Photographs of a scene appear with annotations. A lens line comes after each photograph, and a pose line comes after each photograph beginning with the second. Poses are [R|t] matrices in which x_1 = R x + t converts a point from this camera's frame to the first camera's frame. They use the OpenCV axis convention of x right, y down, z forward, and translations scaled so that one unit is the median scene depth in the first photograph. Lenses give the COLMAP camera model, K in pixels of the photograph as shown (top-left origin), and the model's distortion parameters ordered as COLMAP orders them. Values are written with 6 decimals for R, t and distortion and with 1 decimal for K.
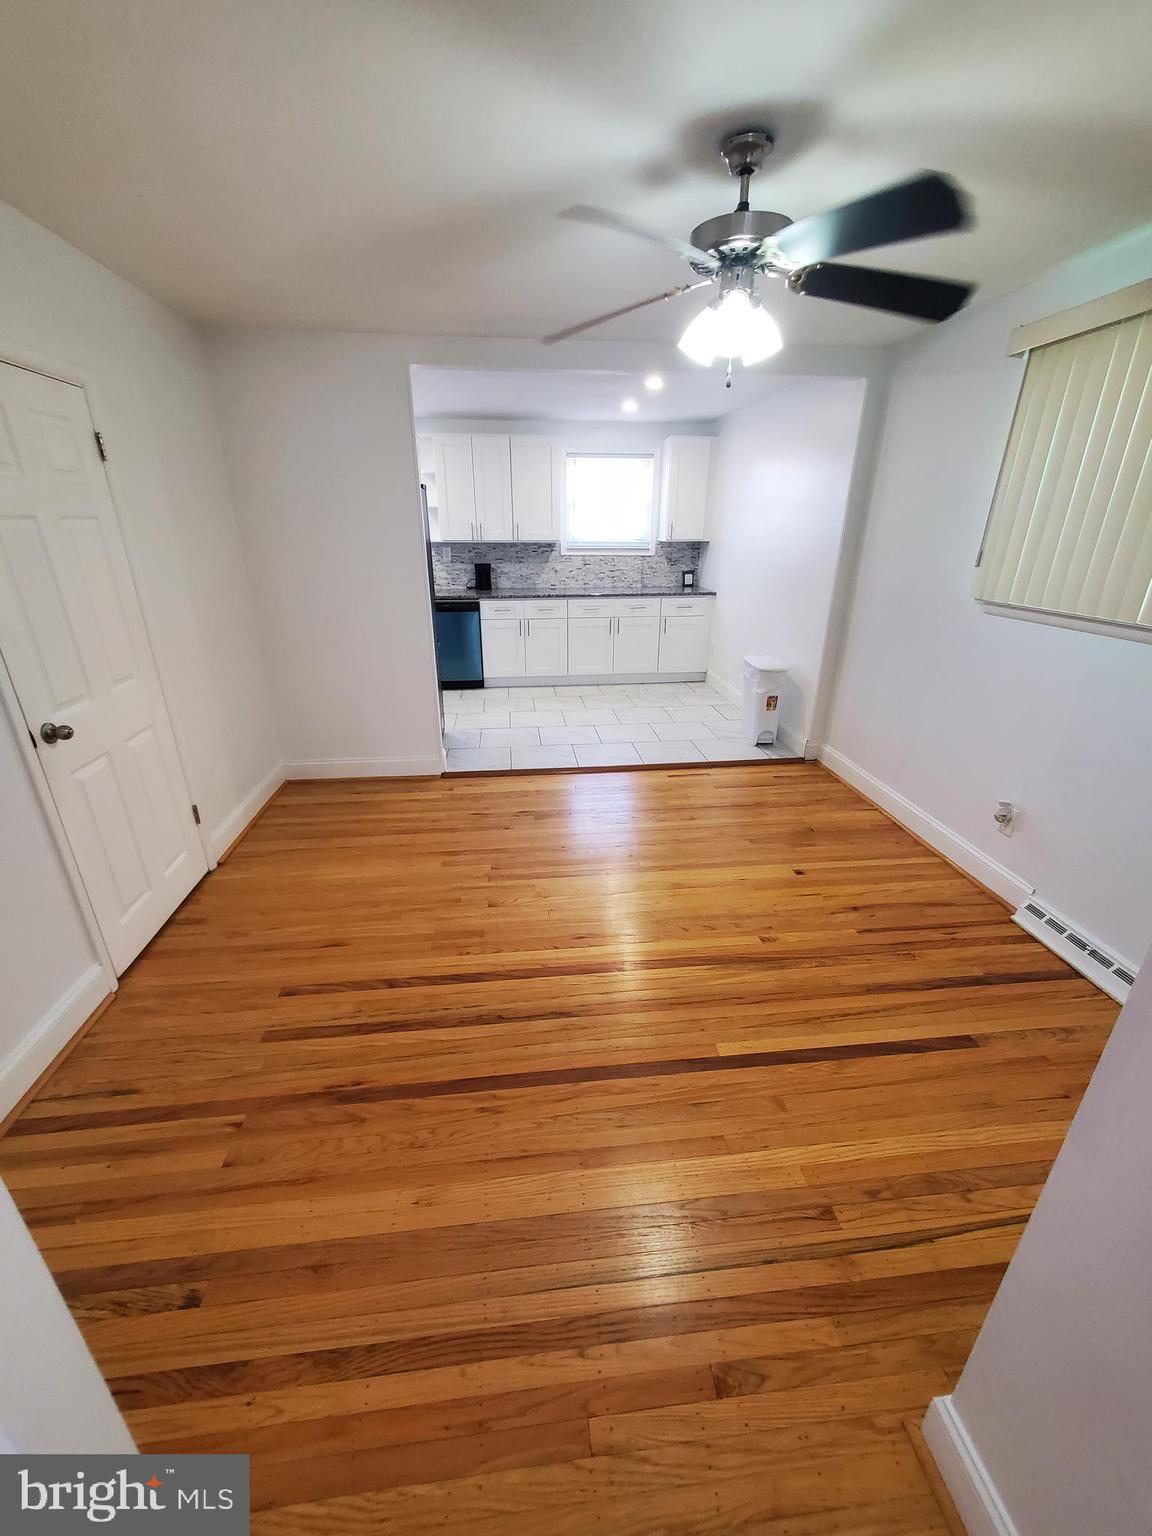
lens RADIAL K [[607.3, 0, 571.3], [0, 607.3, 769.7], [0, 0, 1]] dist [0.002896, -0.000359]
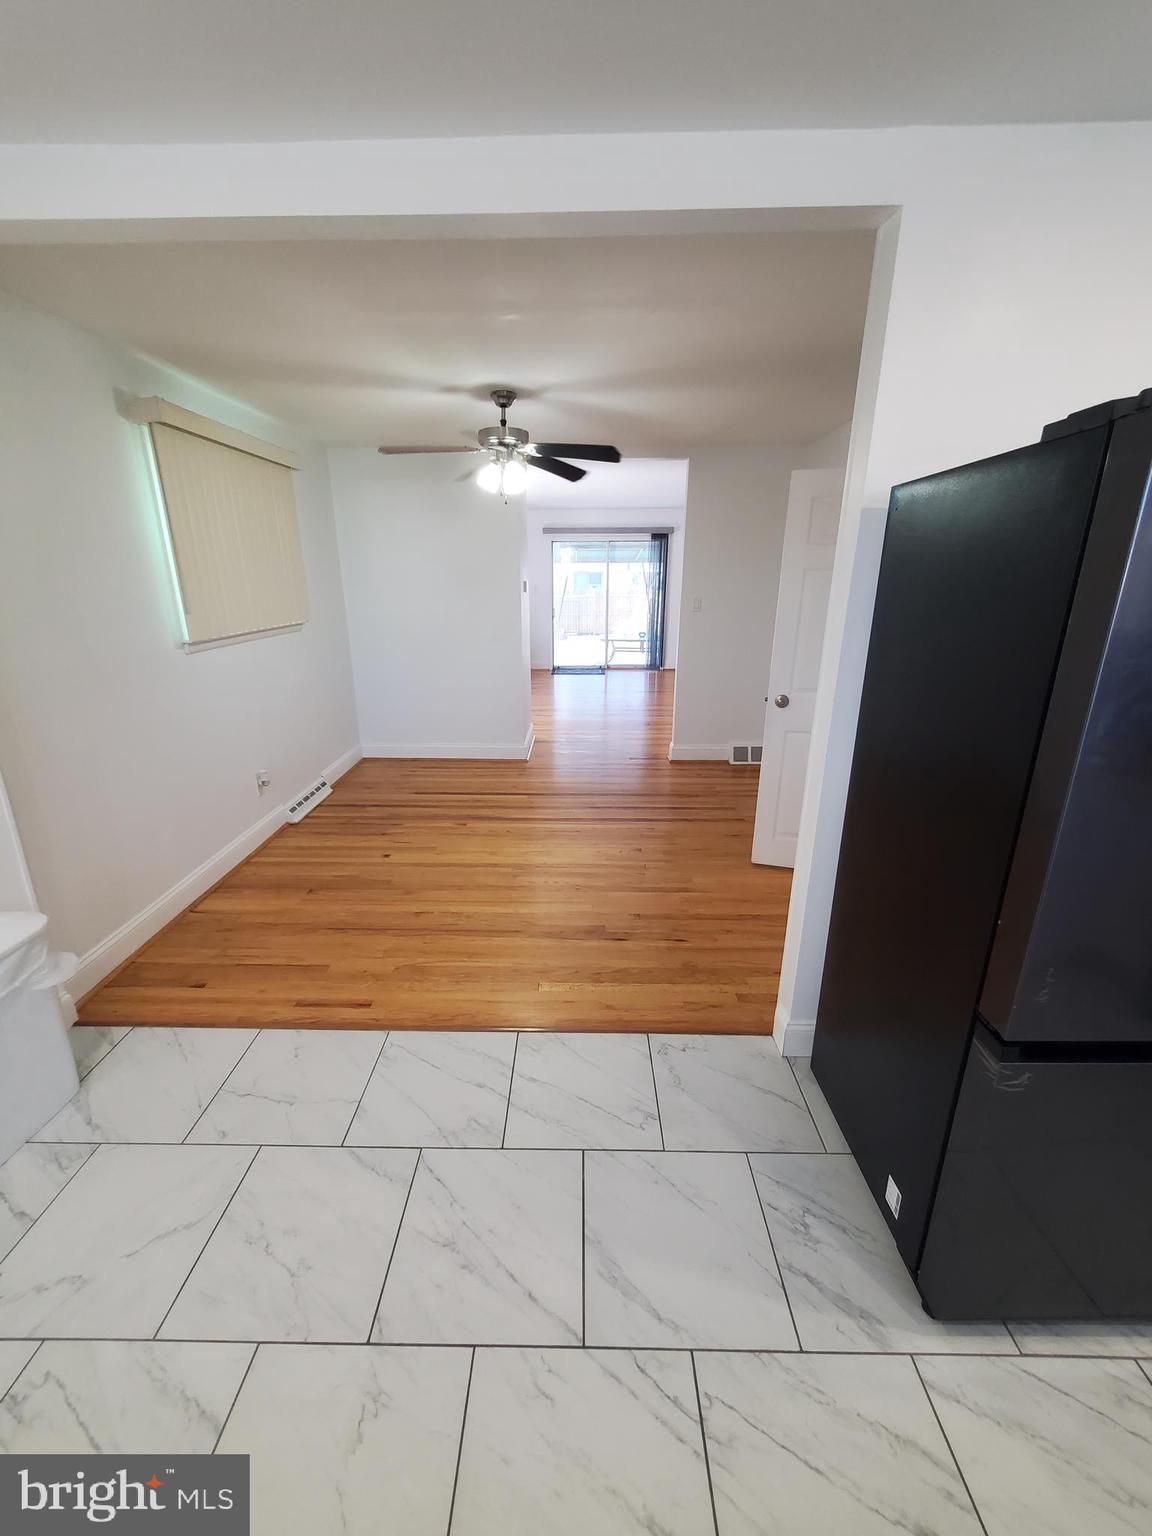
lens RADIAL K [[607.3, 0, 572.8], [0, 607.3, 767.3], [0, 0, 1]] dist [0.002896, -0.000359]
pose [[-0.993171, -0.038400, 0.110167, -0.086353], [0.041159, 0.768243, 0.638834, -0.528669], [-0.109166, 0.639006, -0.761416, 1.297904]]
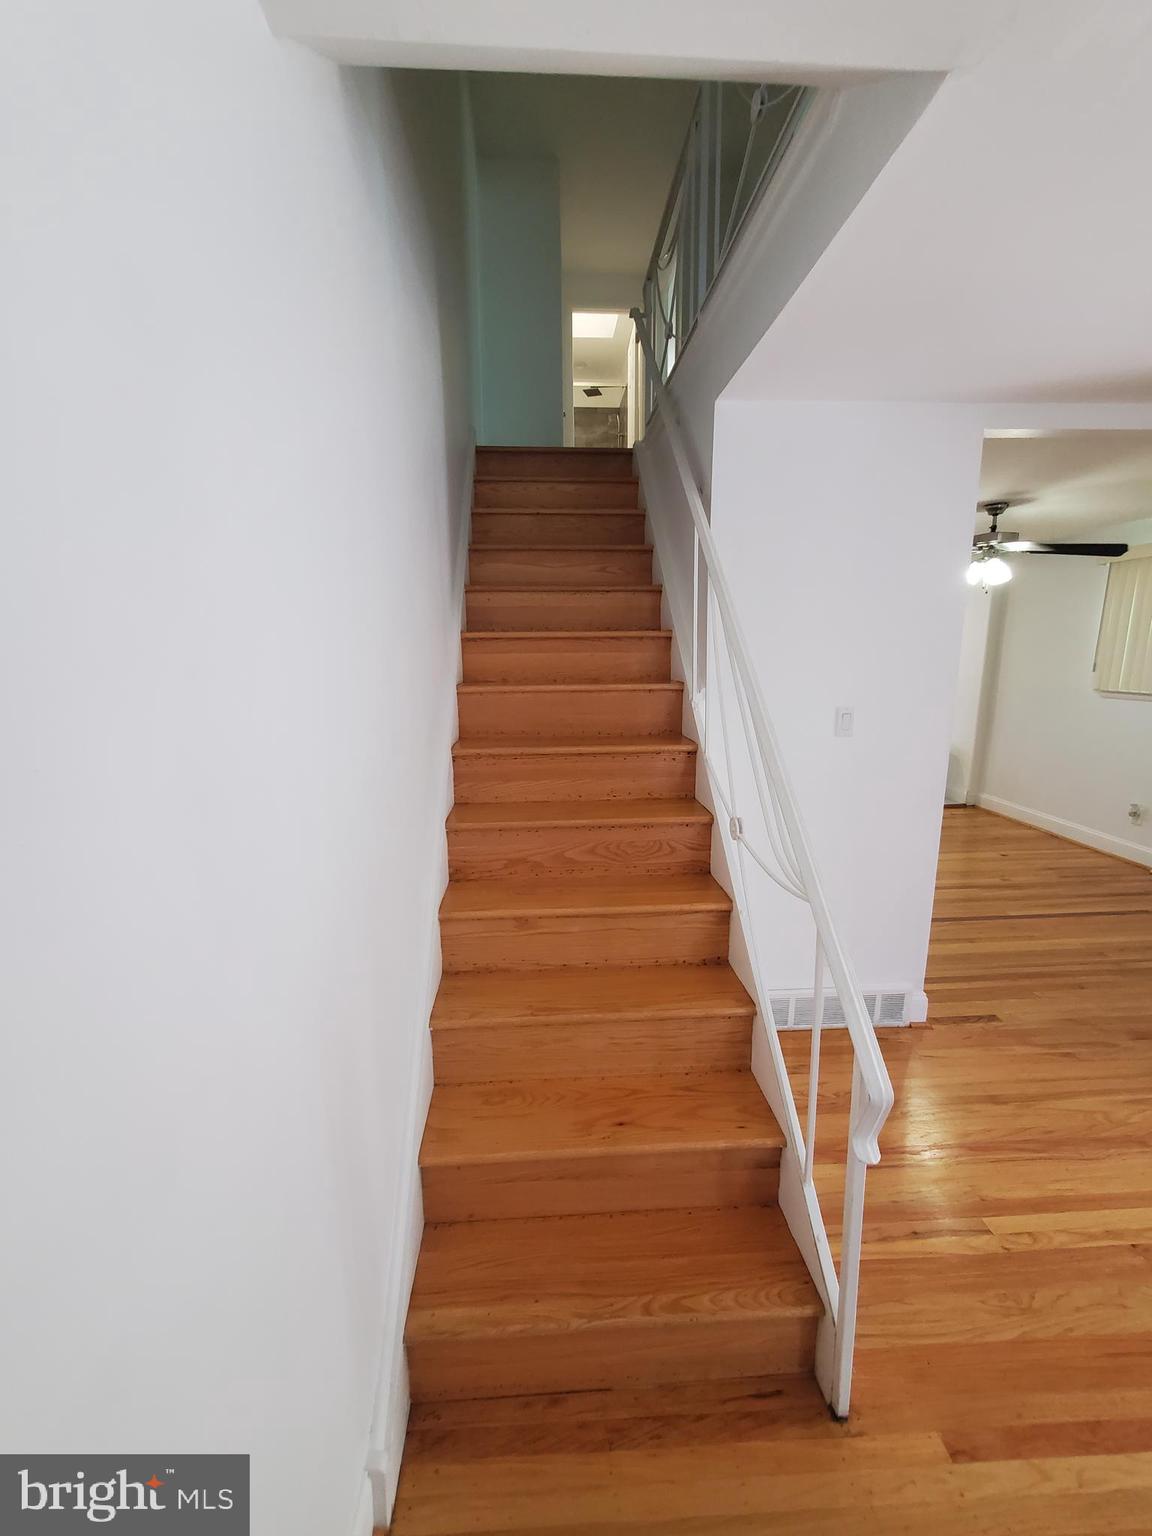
lens RADIAL K [[607.3, 0, 579.5], [0, 607.3, 766.6], [0, 0, 1]] dist [0.002896, -0.000359]
pose [[0.998950, -0.002451, -0.045753, -0.491839], [-0.006402, 0.981306, -0.192348, 0.188561], [0.045369, 0.192439, 0.980260, -0.490541]]
